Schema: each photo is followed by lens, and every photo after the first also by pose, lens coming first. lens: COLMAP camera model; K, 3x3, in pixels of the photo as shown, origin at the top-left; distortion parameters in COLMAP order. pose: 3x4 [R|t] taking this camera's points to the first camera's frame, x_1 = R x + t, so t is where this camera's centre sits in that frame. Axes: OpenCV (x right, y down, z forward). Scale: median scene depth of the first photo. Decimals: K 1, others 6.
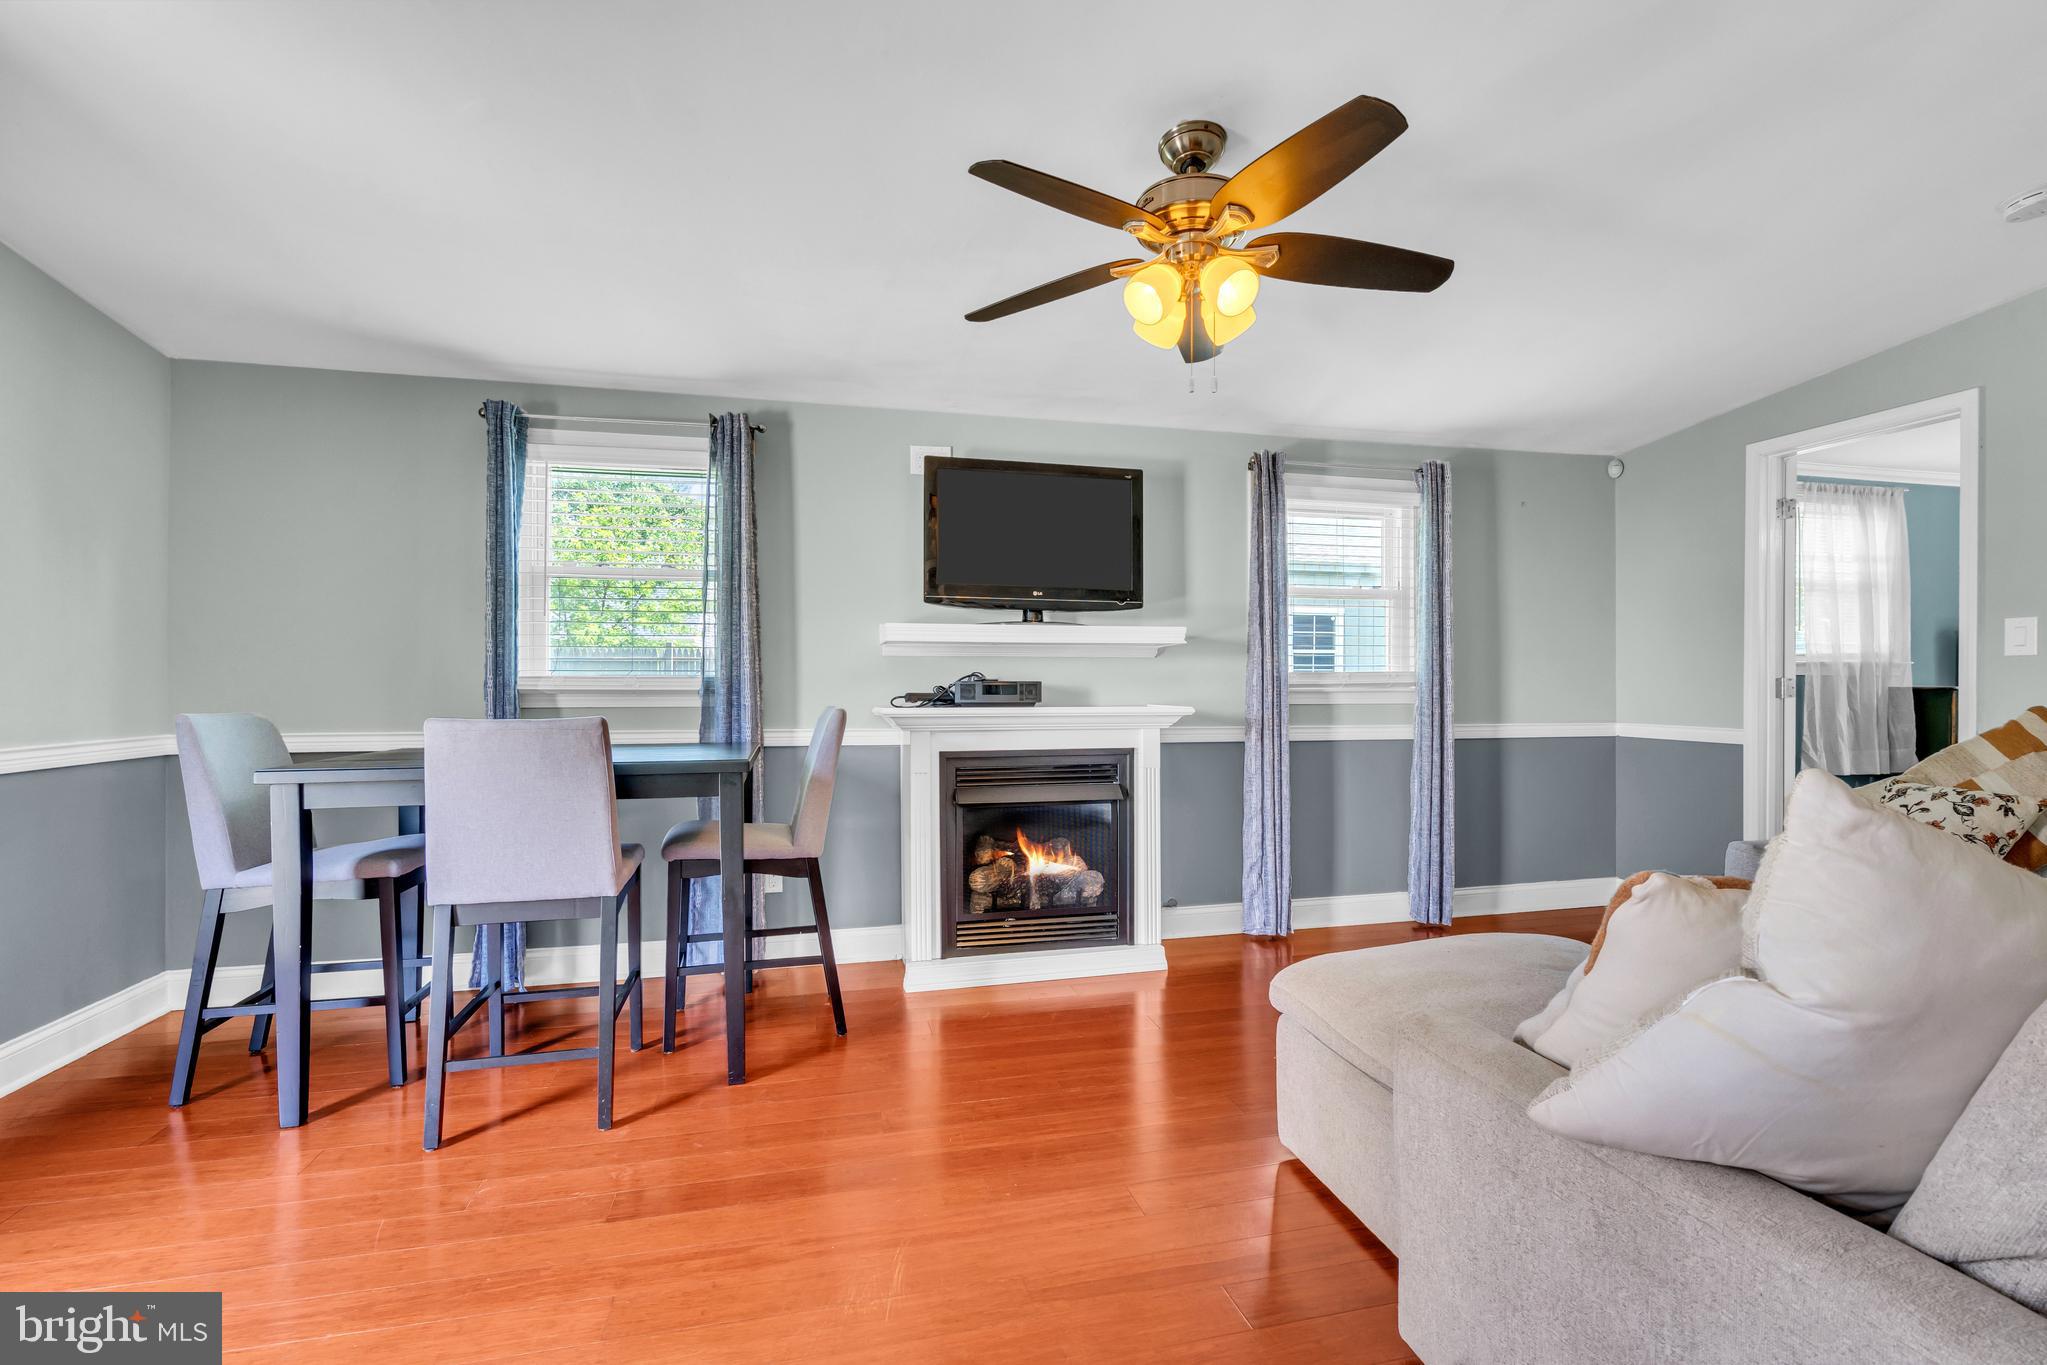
lens RADIAL K [[924.0, 0, 1023.5], [0, 924.0, 682.5], [0, 0, 1]] dist [0.000383, 0.000183]
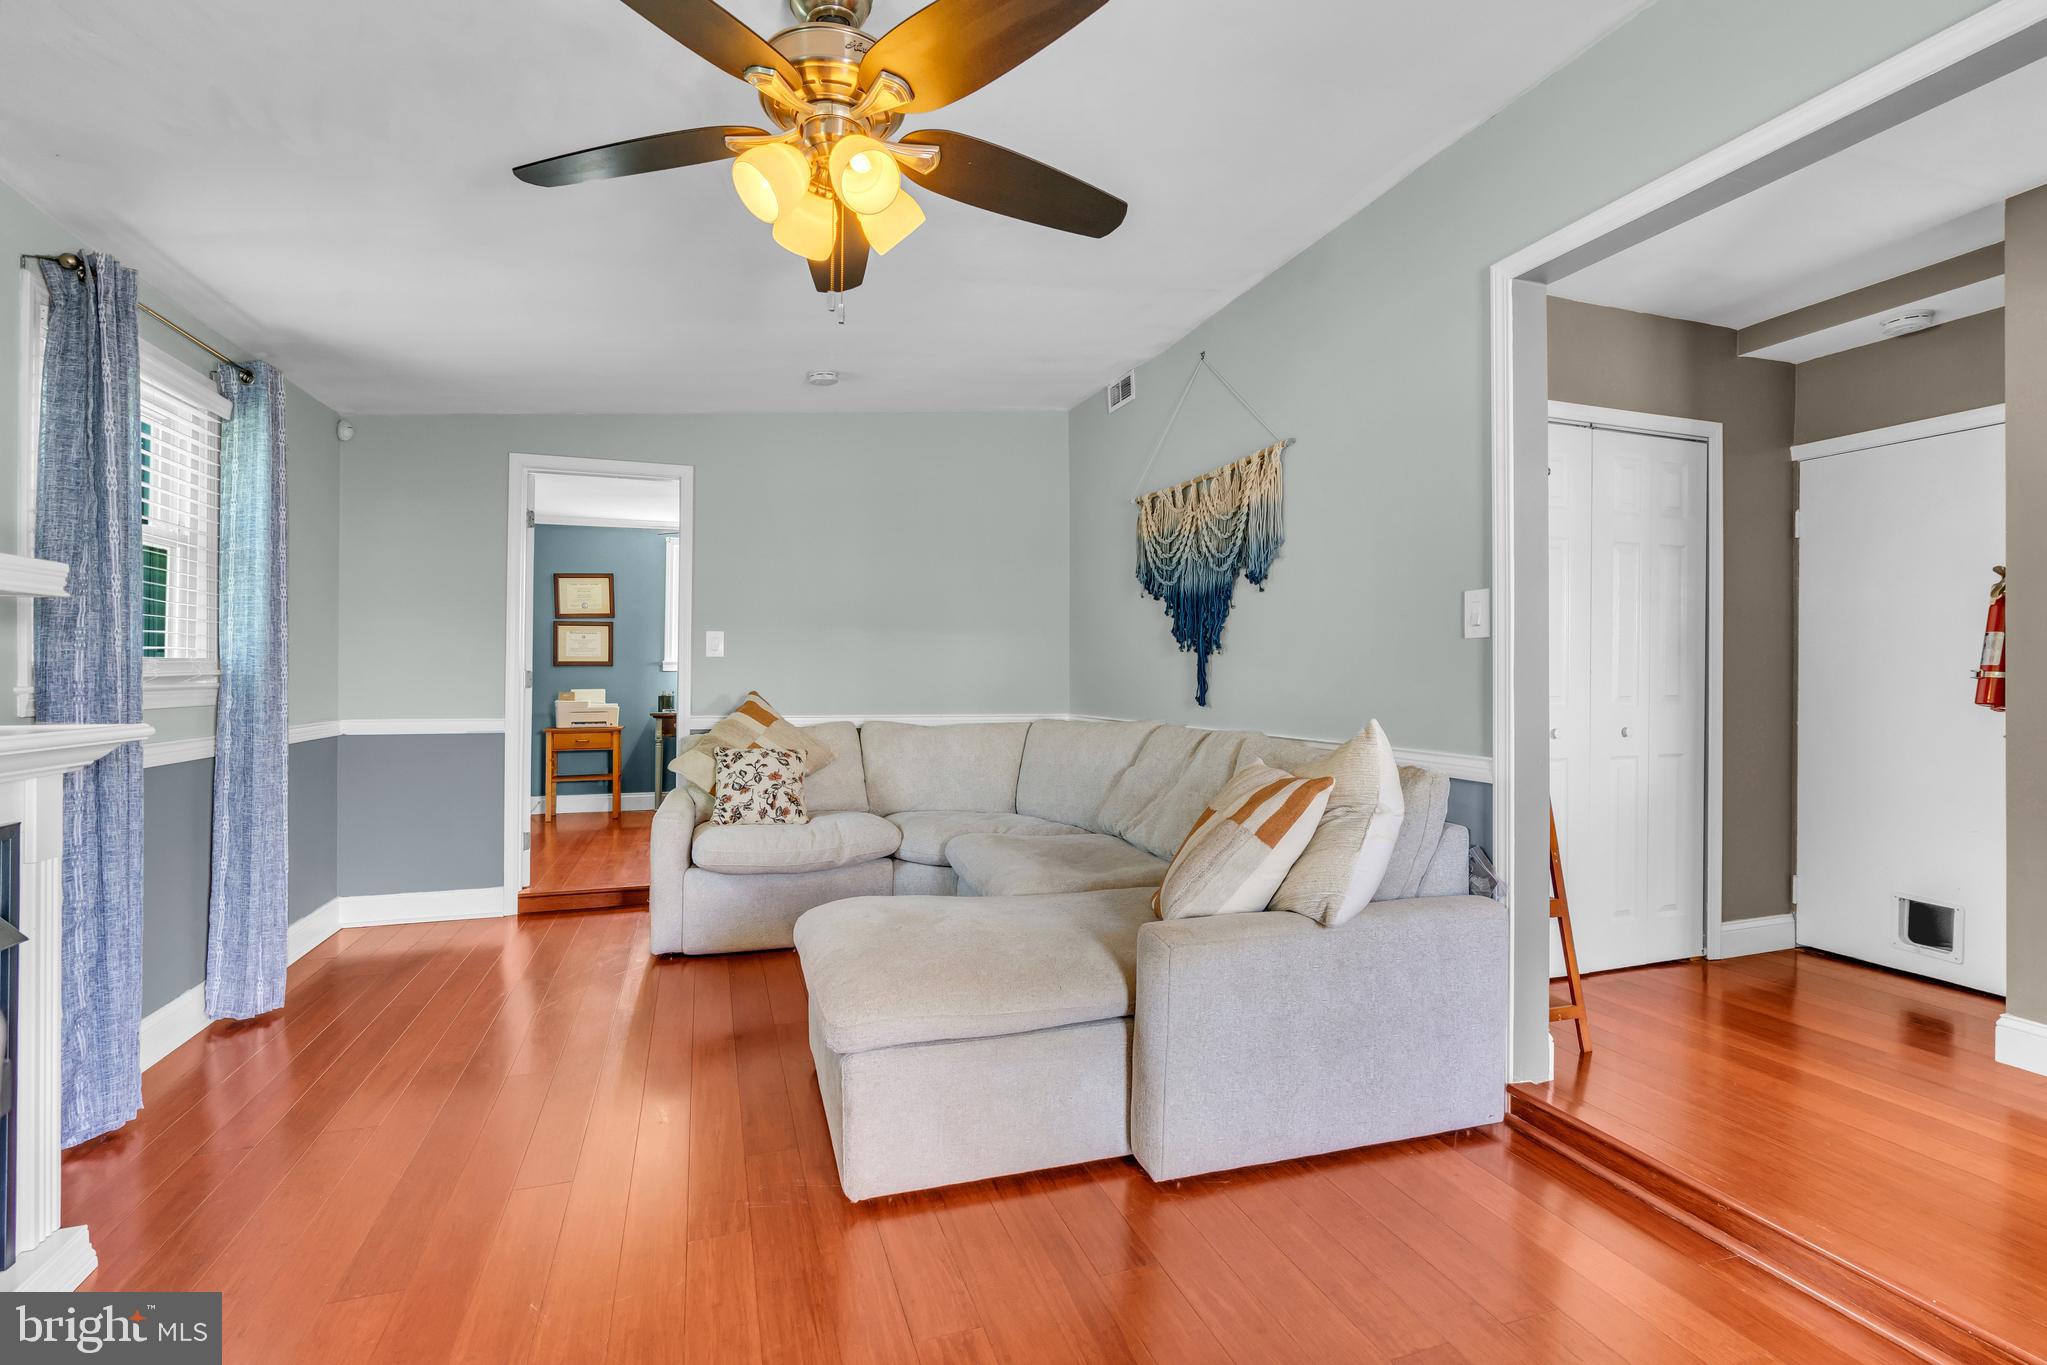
lens RADIAL K [[936.4, 0, 1020.1], [0, 936.4, 662.7], [0, 0, 1]] dist [-0.000300, -0.000067]
pose [[-0.089562, 0.008607, 0.995944, -0.347650], [-0.004159, 0.999951, -0.009016, -0.005965], [-0.995973, -0.004950, -0.089522, 0.506272]]
